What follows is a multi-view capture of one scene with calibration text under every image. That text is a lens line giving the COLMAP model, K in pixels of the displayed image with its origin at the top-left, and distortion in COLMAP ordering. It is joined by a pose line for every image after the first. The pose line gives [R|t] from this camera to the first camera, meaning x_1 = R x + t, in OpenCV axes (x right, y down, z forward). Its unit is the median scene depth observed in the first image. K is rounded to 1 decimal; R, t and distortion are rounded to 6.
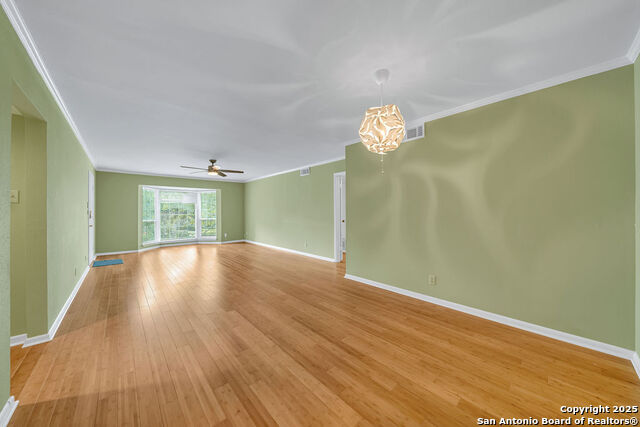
lens RADIAL K [[217.9, 0, 321.7], [0, 217.9, 213.6], [0, 0, 1]] dist [-0.009652, 0.000070]
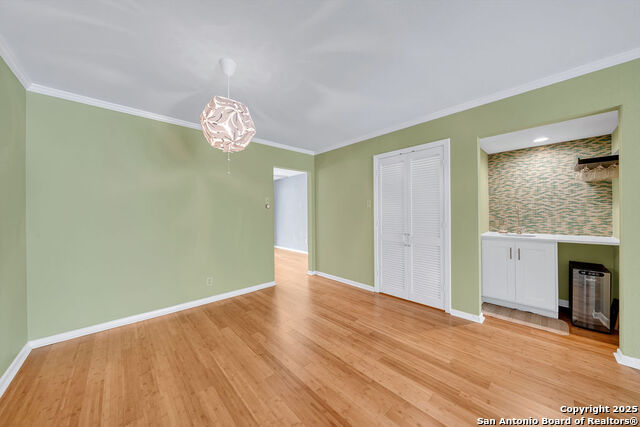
lens RADIAL K [[217.9, 0, 318.3], [0, 217.9, 213.6], [0, 0, 1]] dist [-0.009652, 0.000070]
pose [[-0.999857, 0.016746, 0.002409, -0.078584], [0.016769, 0.999813, 0.009648, -0.019937], [-0.002247, 0.009687, -0.999951, 1.618089]]
